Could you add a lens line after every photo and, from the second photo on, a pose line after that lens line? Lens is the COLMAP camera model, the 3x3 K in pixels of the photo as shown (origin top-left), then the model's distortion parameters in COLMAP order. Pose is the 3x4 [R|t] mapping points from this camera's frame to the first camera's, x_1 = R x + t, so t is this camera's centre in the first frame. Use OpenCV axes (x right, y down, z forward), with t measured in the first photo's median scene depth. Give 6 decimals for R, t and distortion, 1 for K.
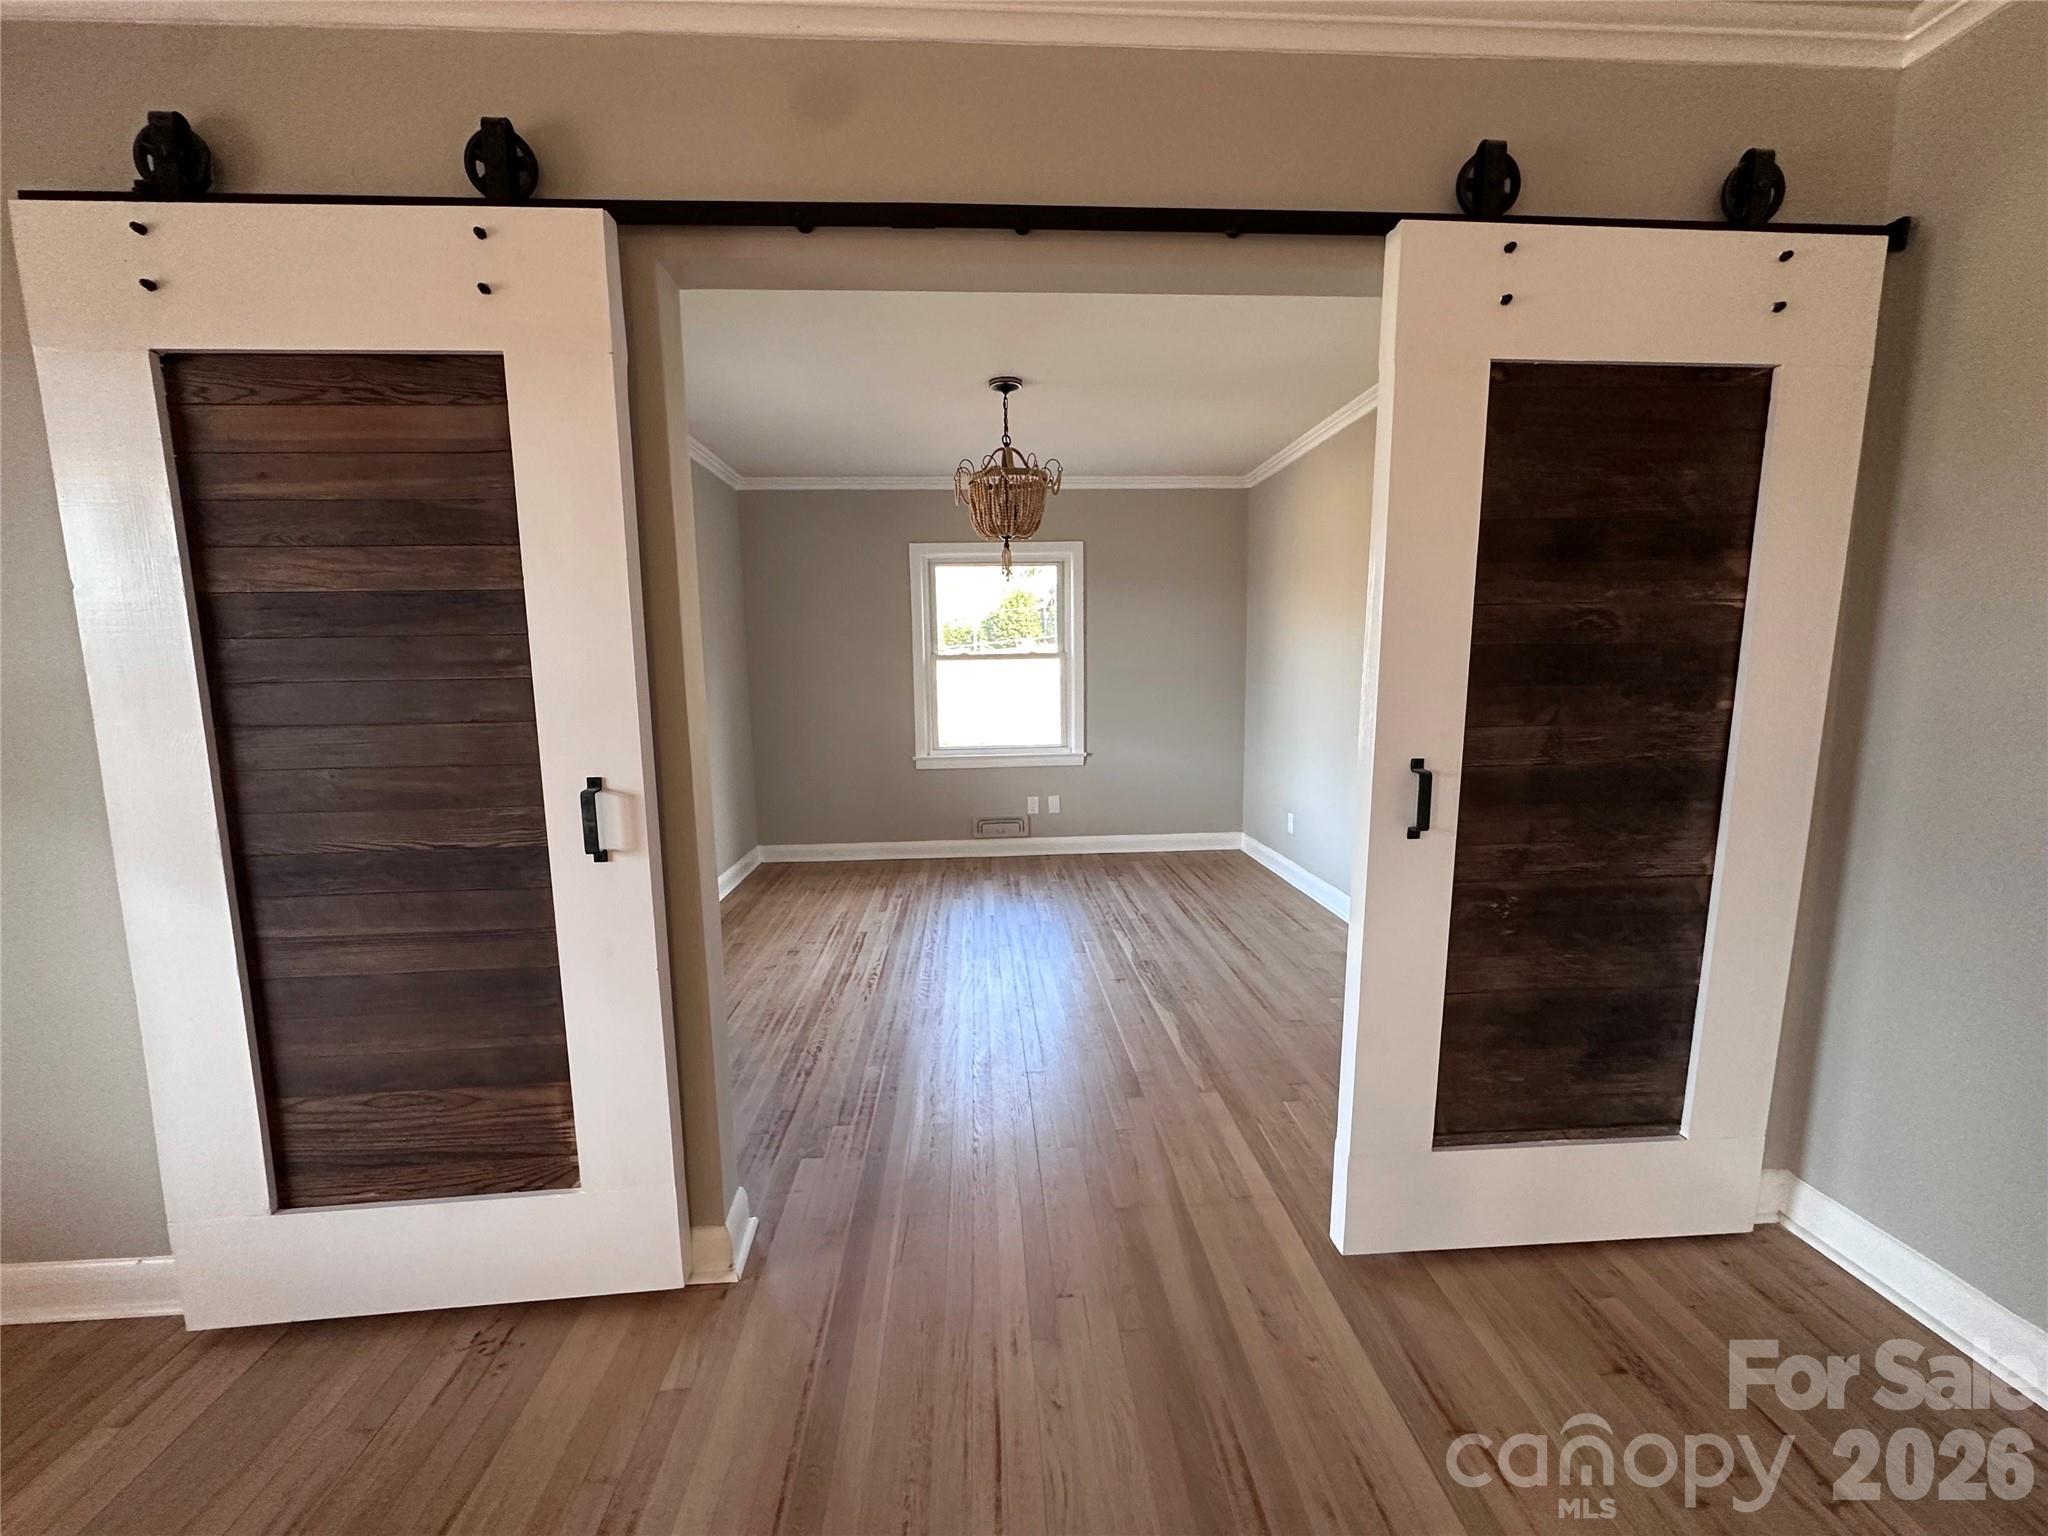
lens RADIAL K [[819.5, 0, 1024.0], [0, 819.5, 768.0], [0, 0, 1]] dist [-0.002338, -0.000138]
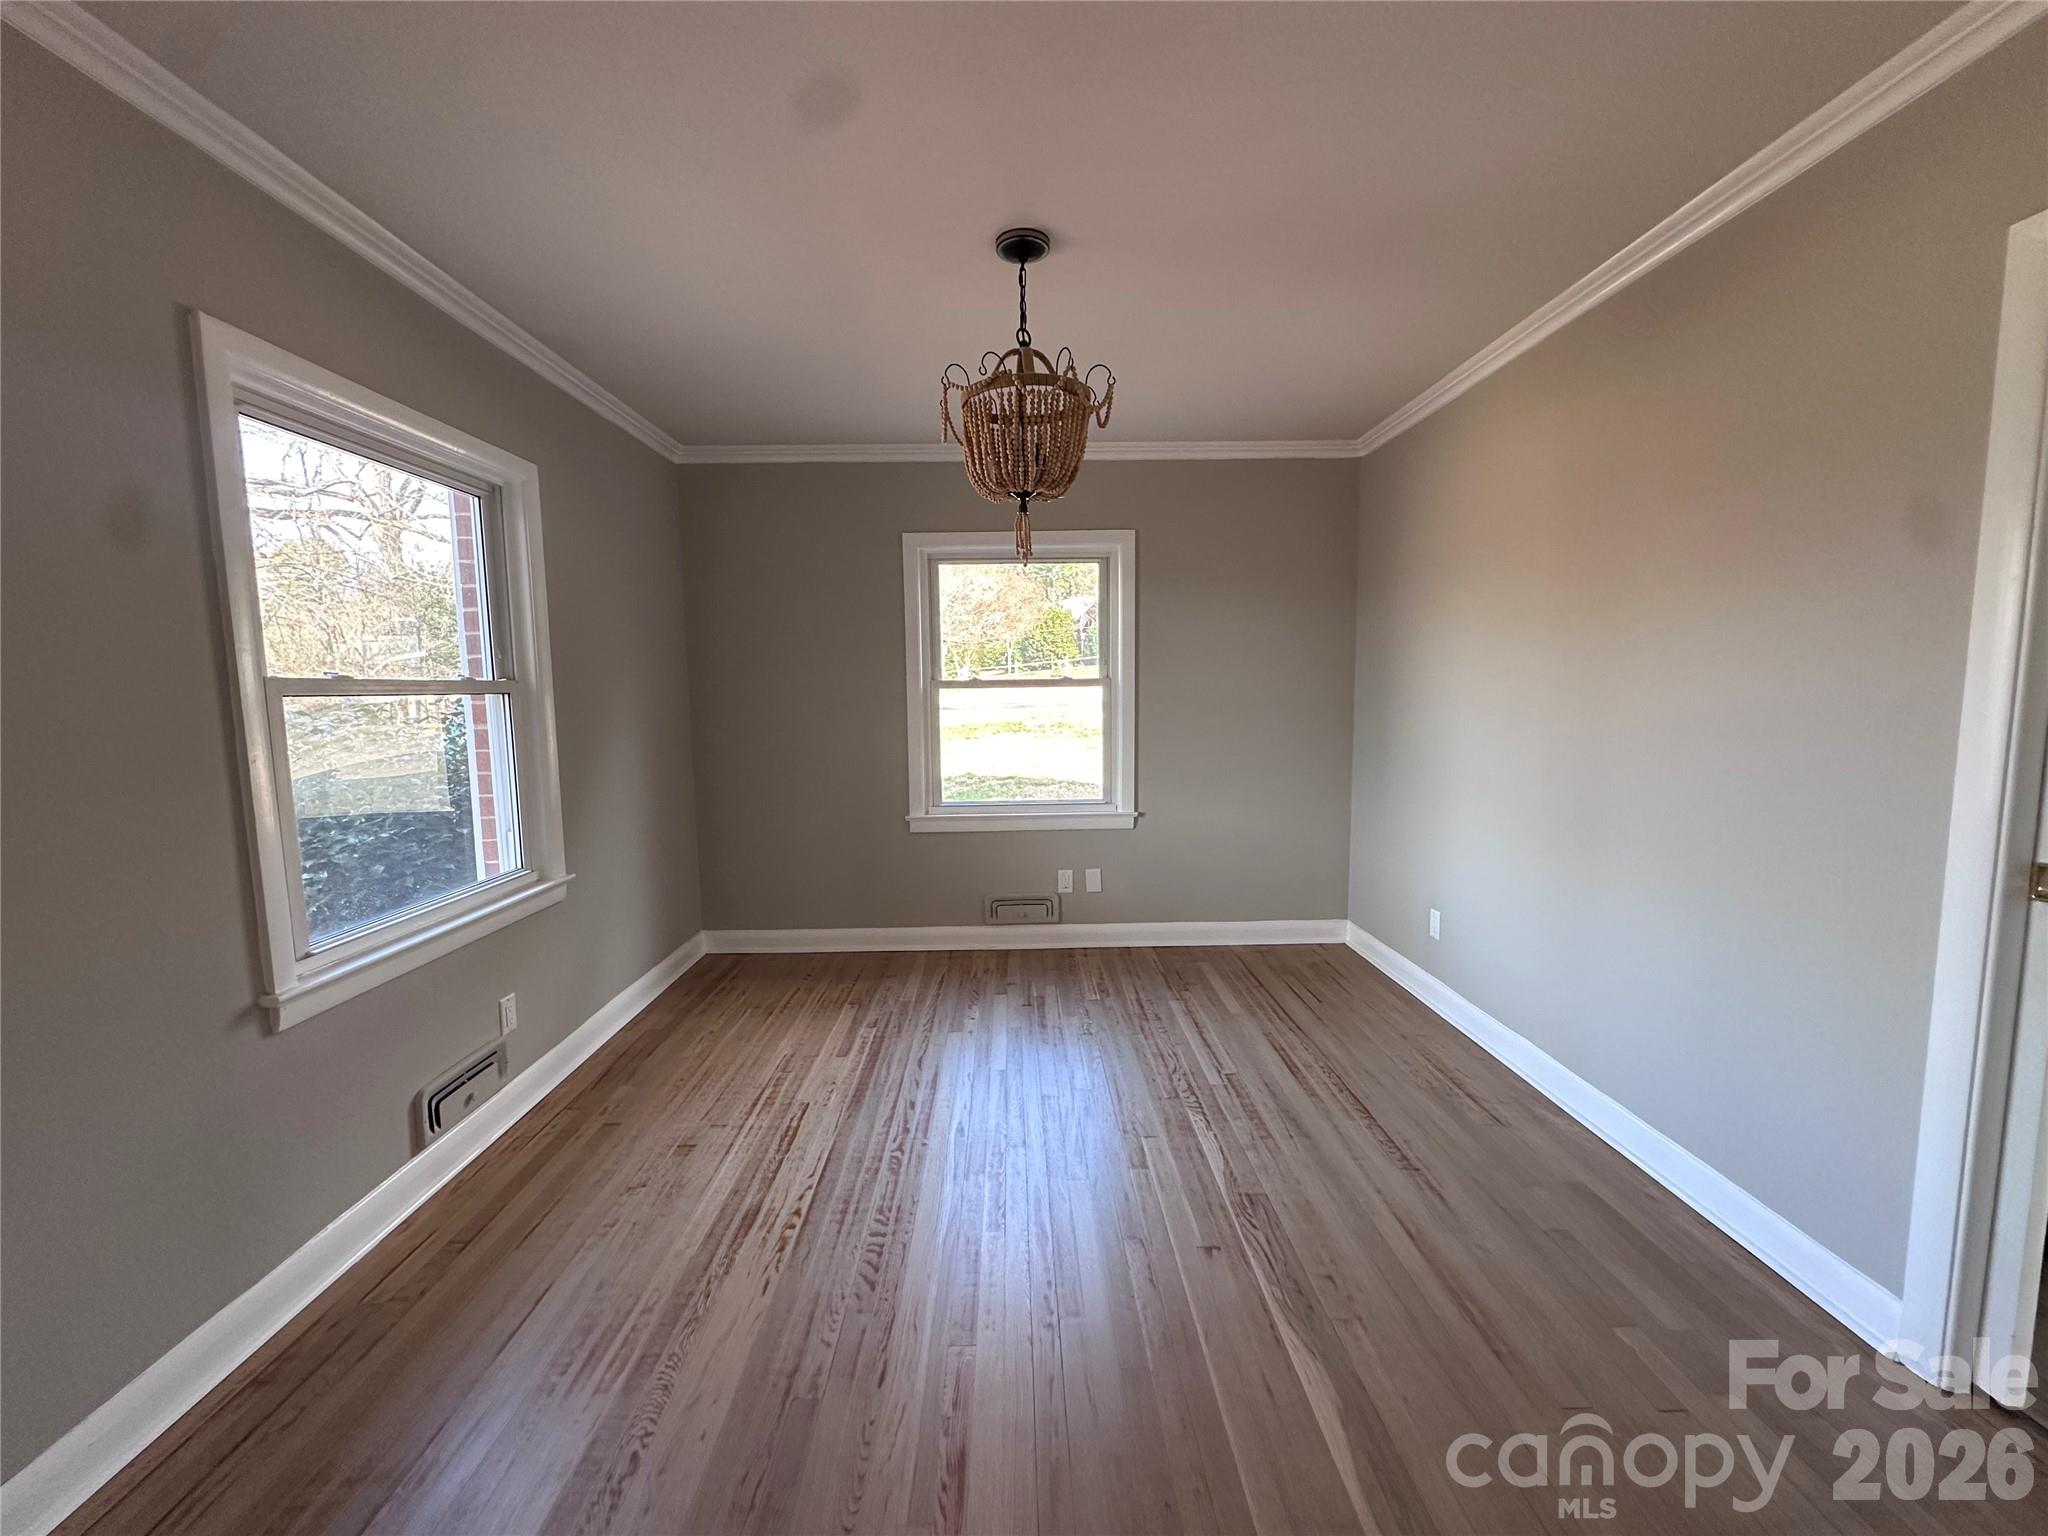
lens RADIAL K [[819.5, 0, 1024.0], [0, 819.5, 768.0], [0, 0, 1]] dist [-0.002338, -0.000138]
pose [[0.999033, 0.007337, -0.043344, 0.005856], [-0.008457, 0.999633, -0.025718, -0.045704], [0.043140, 0.026059, 0.998729, 0.294735]]
